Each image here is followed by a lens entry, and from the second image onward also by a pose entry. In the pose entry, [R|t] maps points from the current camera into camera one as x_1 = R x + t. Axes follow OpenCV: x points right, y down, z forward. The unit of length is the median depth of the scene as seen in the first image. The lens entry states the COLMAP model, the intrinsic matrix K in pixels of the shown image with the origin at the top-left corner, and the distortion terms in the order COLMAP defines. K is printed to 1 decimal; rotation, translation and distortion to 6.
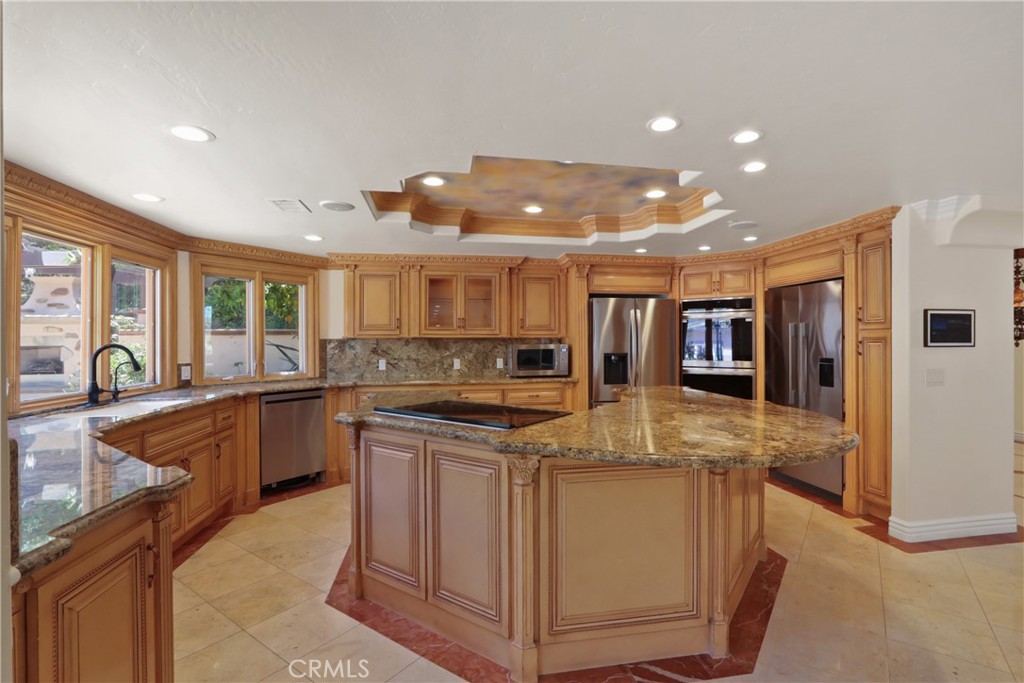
lens RADIAL K [[473.9, 0, 520.8], [0, 473.9, 340.7], [0, 0, 1]] dist [-0.012978, 0.000944]
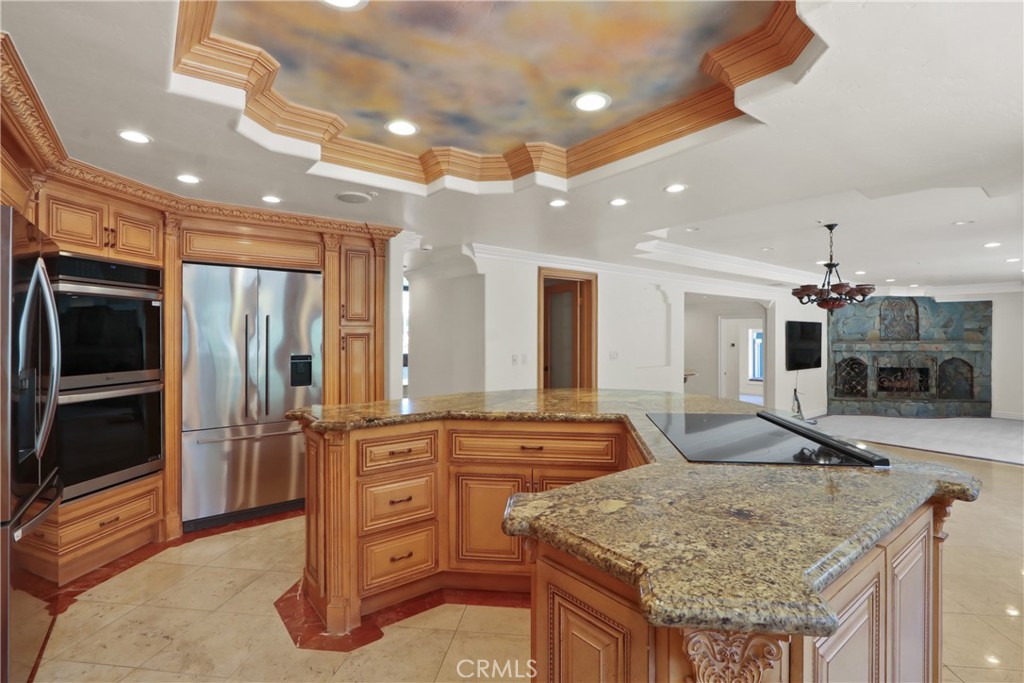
lens RADIAL K [[473.9, 0, 525.1], [0, 473.9, 331.7], [0, 0, 1]] dist [-0.012978, 0.000944]
pose [[-0.474521, 0.007042, 0.880216, -0.297118], [-0.000587, 0.999965, -0.008316, -0.001544], [-0.880244, -0.004463, -0.474501, 0.832512]]
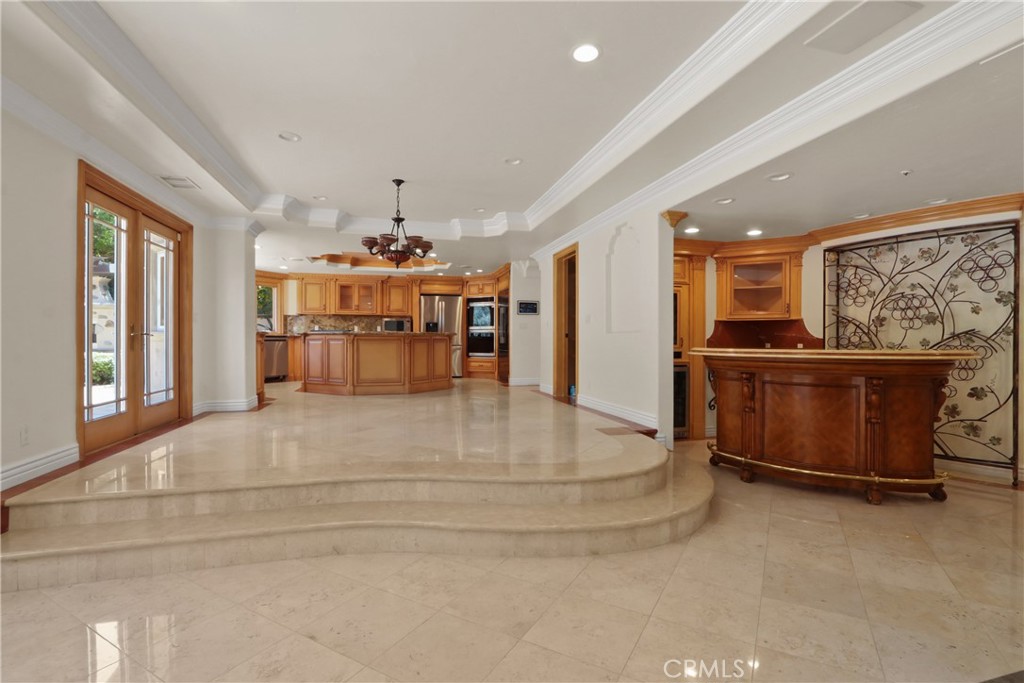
lens RADIAL K [[473.9, 0, 522.4], [0, 473.9, 339.3], [0, 0, 1]] dist [-0.012978, 0.000944]
pose [[0.994198, 0.003296, 0.107512, 0.371442], [-0.003033, 0.999992, -0.002608, 0.104512], [-0.107520, 0.002267, 0.994200, -1.118293]]
